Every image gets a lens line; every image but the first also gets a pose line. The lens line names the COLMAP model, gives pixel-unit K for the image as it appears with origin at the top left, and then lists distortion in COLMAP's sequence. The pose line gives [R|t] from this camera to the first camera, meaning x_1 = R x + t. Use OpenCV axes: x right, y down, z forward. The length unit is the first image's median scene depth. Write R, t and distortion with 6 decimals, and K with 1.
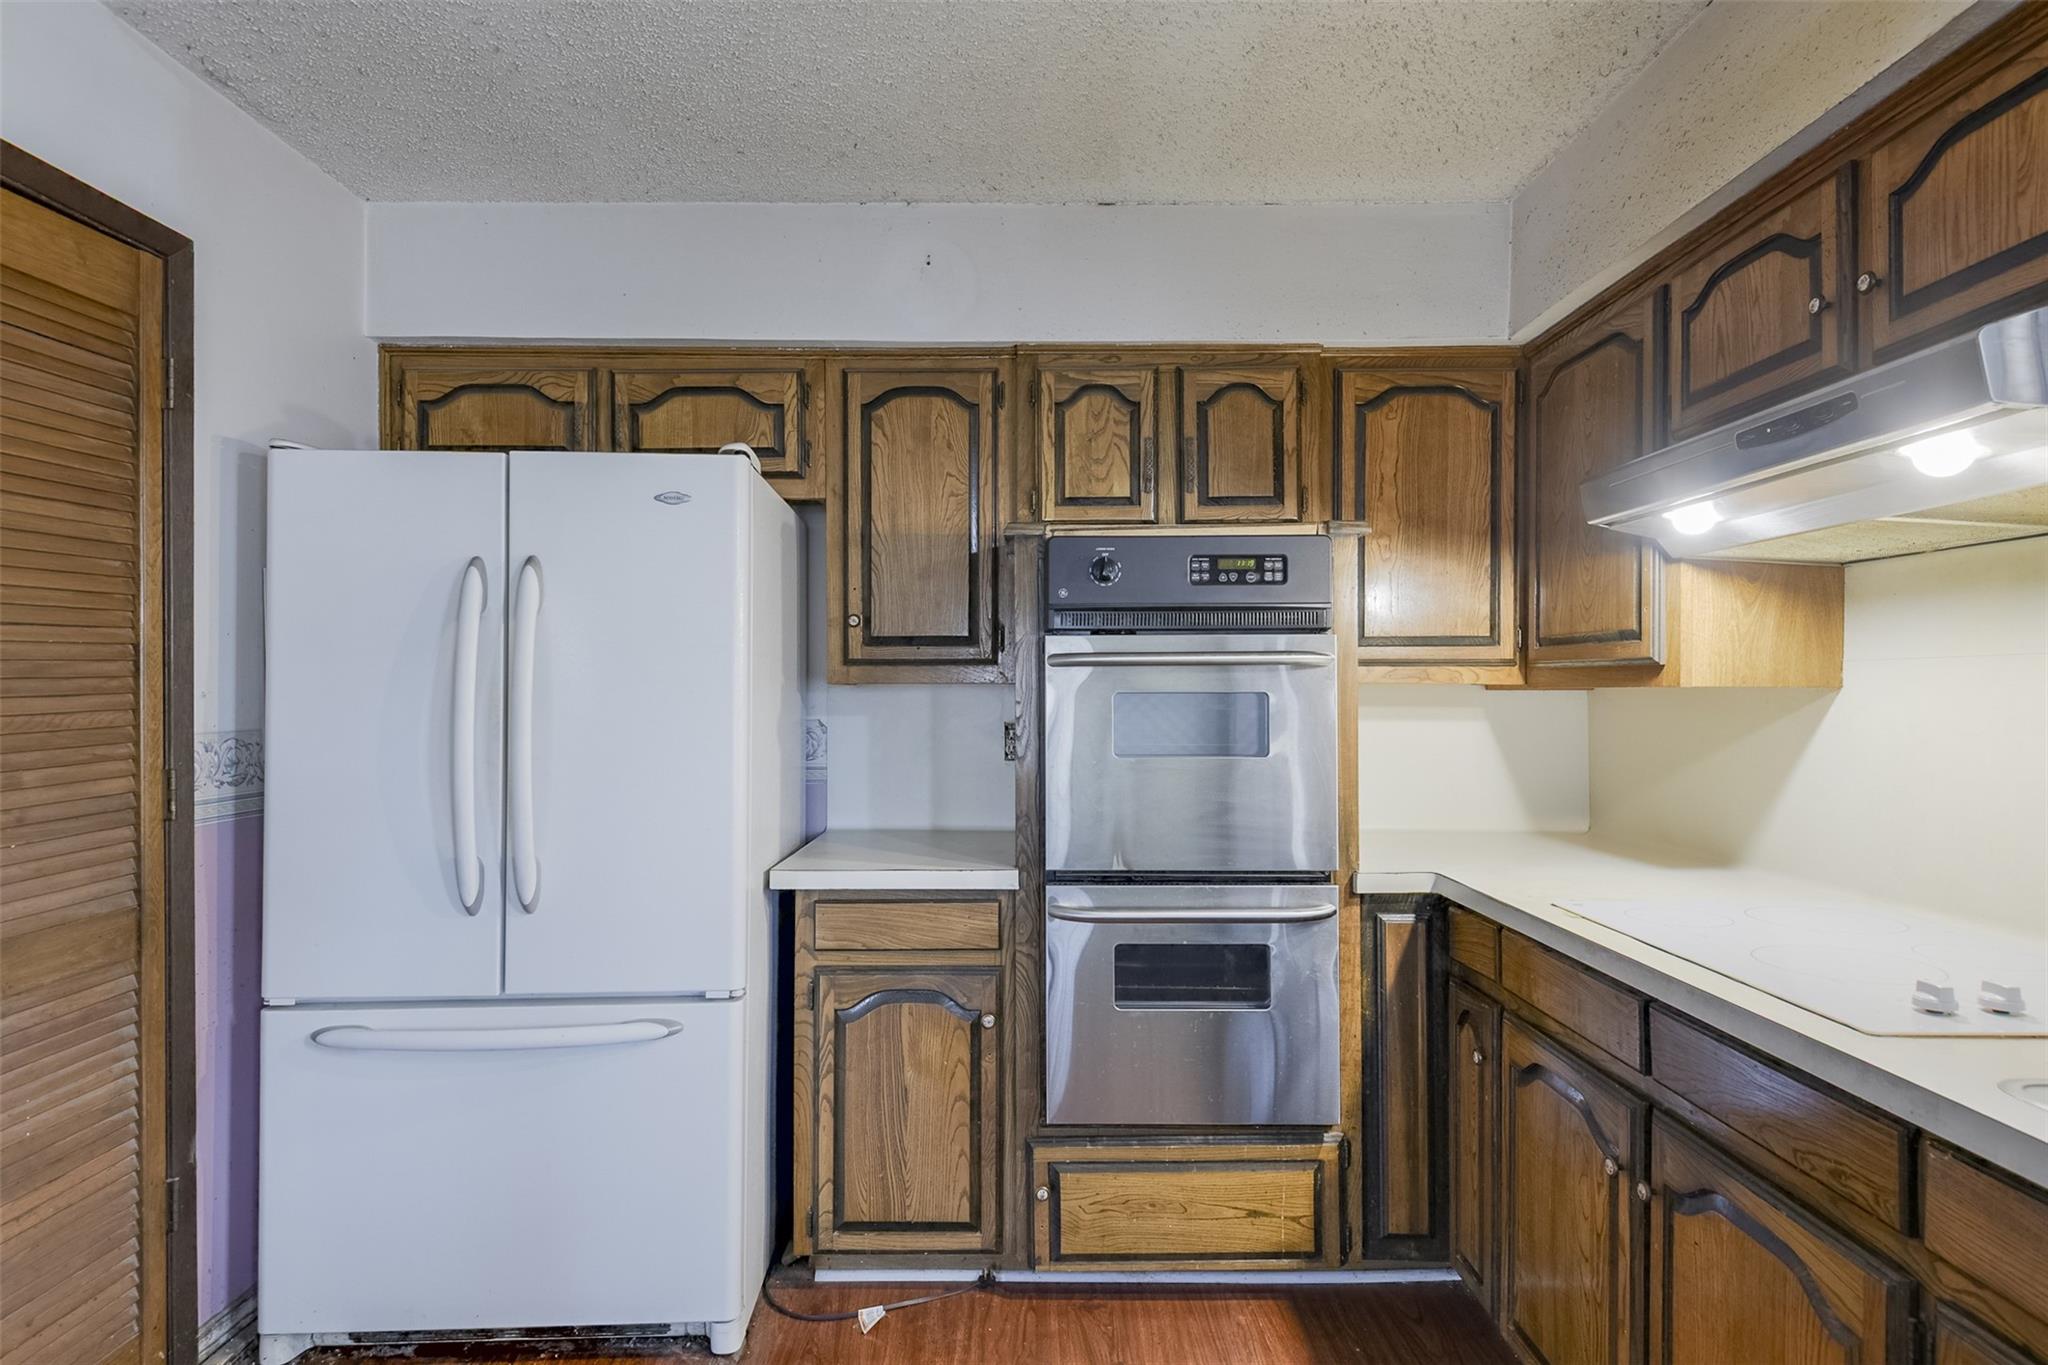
lens RADIAL K [[1085.1, 0, 1002.3], [0, 1085.1, 683.5], [0, 0, 1]] dist [0.028794, -0.024982]
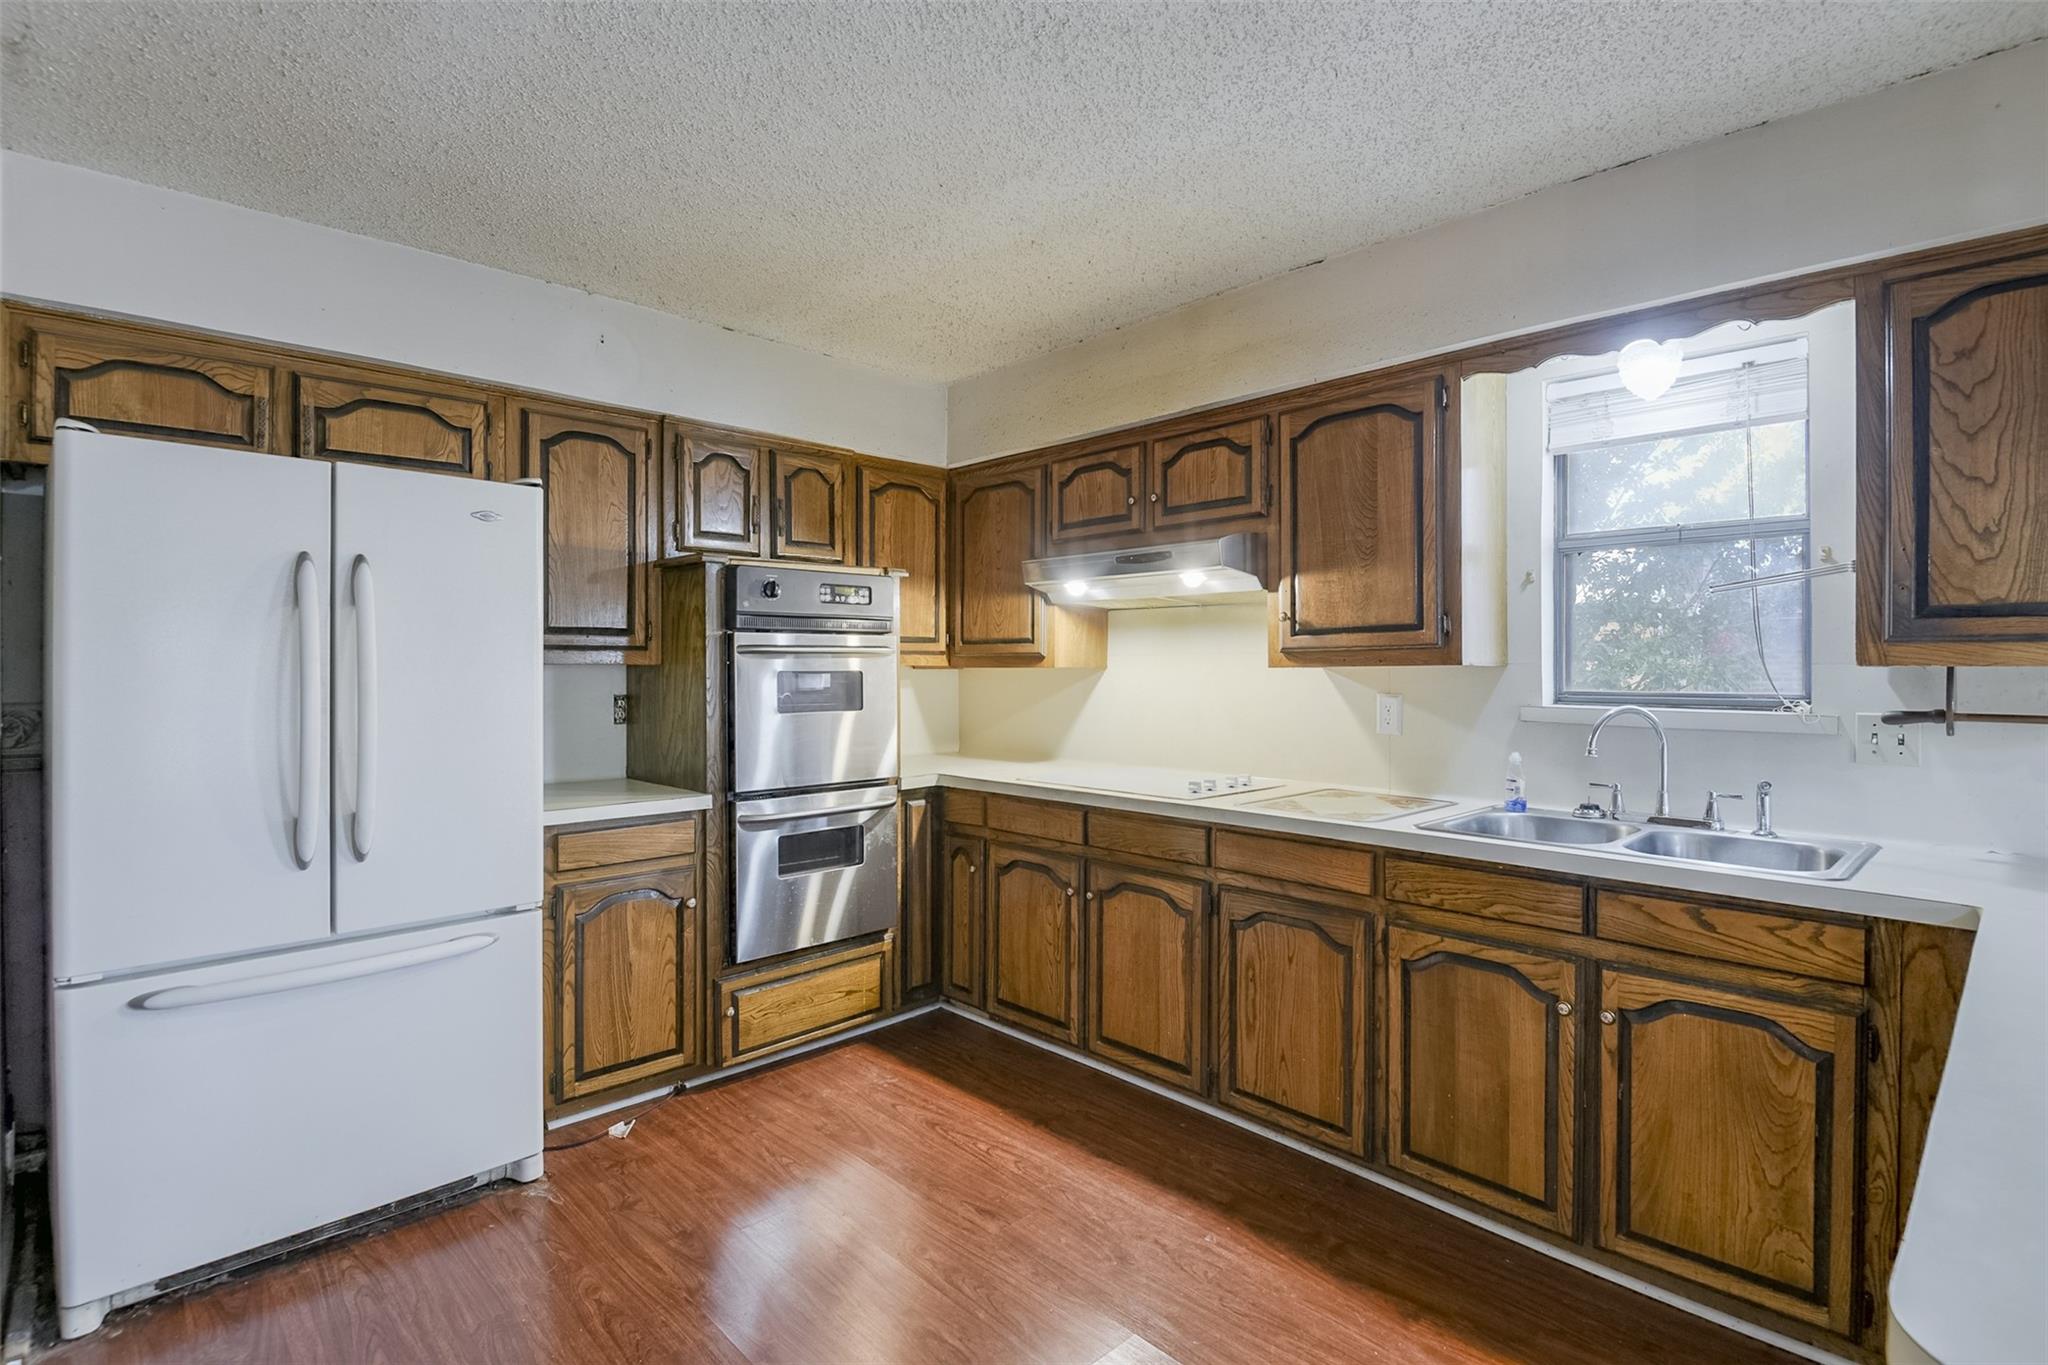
lens RADIAL K [[978.7, 0, 1022.6], [0, 978.7, 666.1], [0, 0, 1]] dist [-0.001629, -0.023168]
pose [[0.713698, 0.000756, 0.700453, -0.596055], [-0.003656, 0.999990, 0.002645, -0.003534], [-0.700444, -0.004449, 0.713694, -0.210567]]
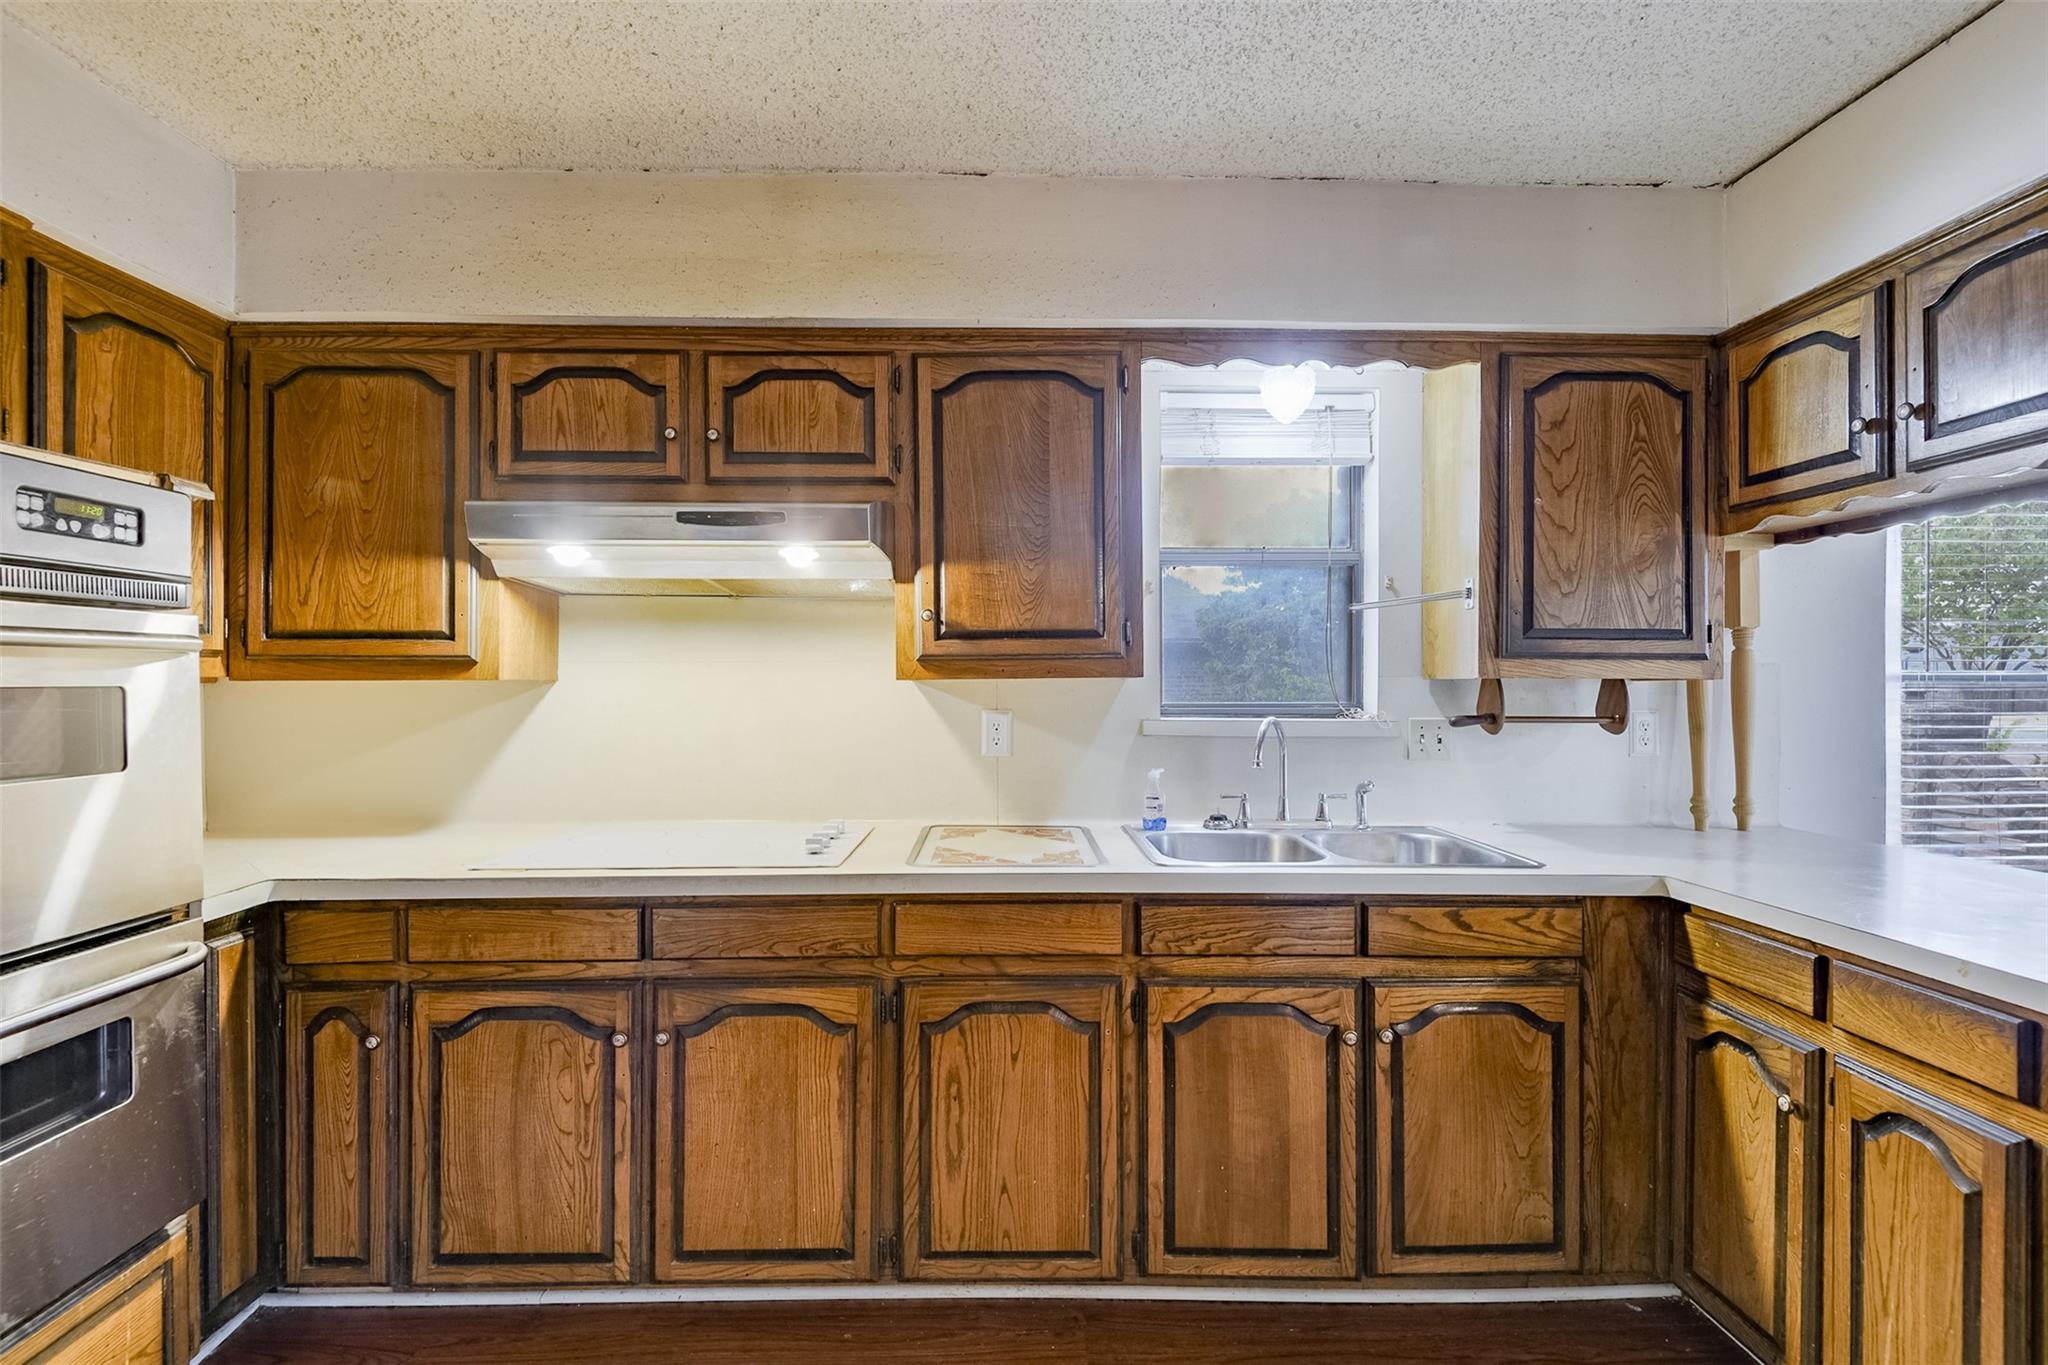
lens RADIAL K [[935.7, 0, 1020.9], [0, 935.7, 683.3], [0, 0, 1]] dist [0.020658, -0.017898]
pose [[-0.041288, -0.003101, 0.999142, -0.425108], [-0.005108, 0.999983, 0.002892, 0.000695], [-0.999134, -0.004984, -0.041303, 0.391045]]
